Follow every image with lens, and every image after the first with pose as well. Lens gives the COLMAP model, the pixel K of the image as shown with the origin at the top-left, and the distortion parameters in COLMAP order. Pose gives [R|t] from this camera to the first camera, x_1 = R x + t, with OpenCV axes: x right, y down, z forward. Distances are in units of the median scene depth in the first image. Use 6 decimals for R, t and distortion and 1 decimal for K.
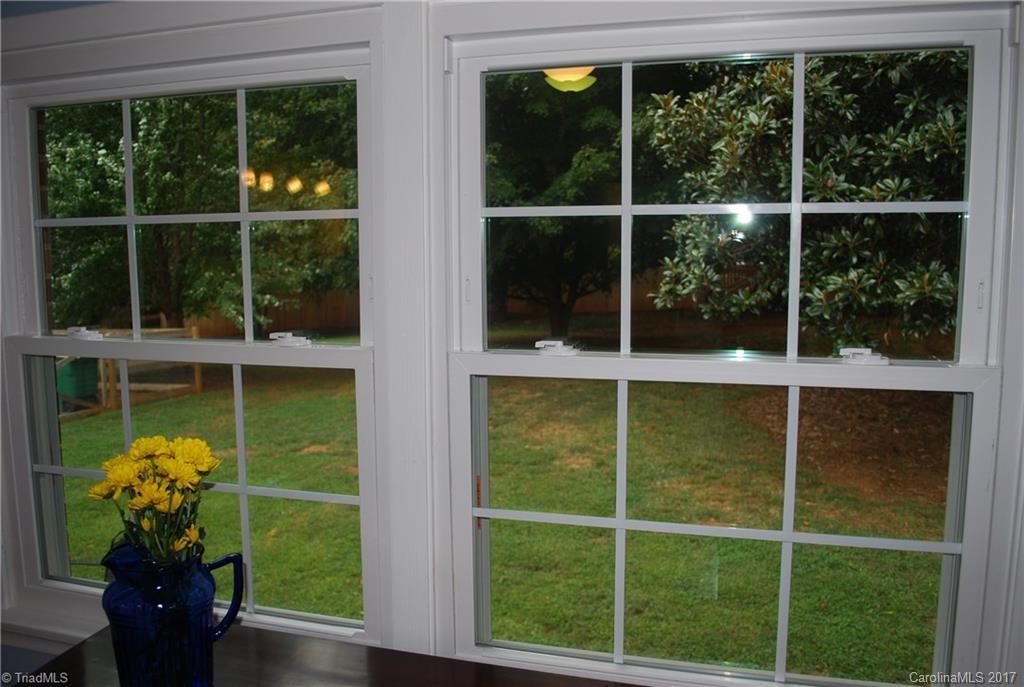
lens RADIAL K [[803.0, 0, 510.8], [0, 803.0, 343.4], [0, 0, 1]] dist [-0.027966, -0.002377]
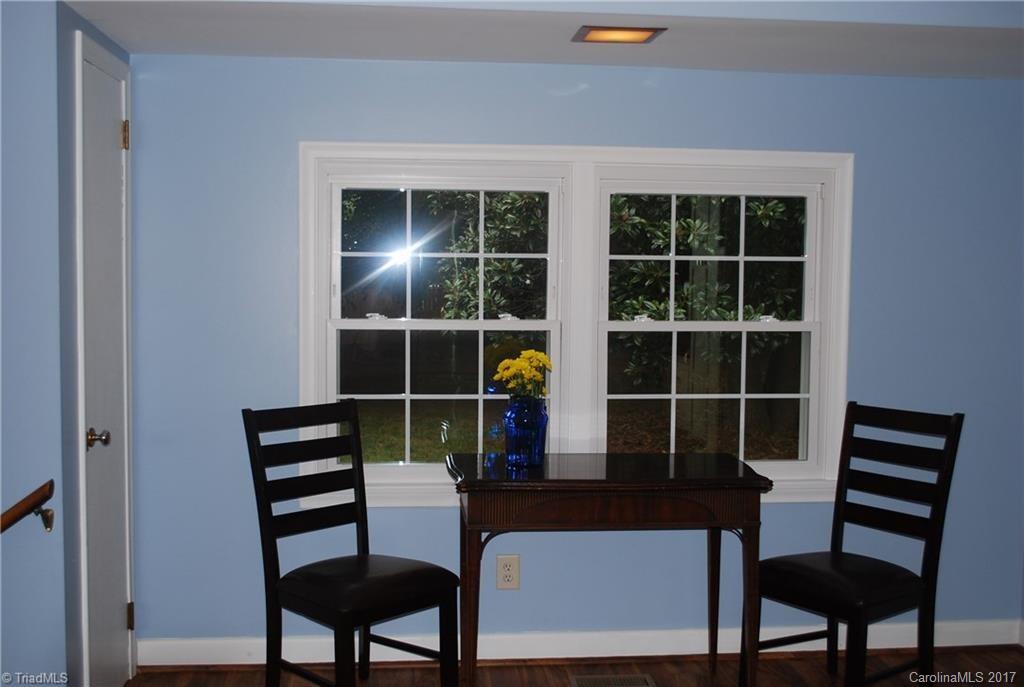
lens RADIAL K [[1095.2, 0, 513.2], [0, 1095.2, 340.5], [0, 0, 1]] dist [0.088882, 0.000000]
pose [[0.932507, -0.010698, 0.360994, -0.361479], [0.030314, 0.998352, -0.048721, 0.053315], [-0.359878, 0.056376, 0.931295, -0.443695]]
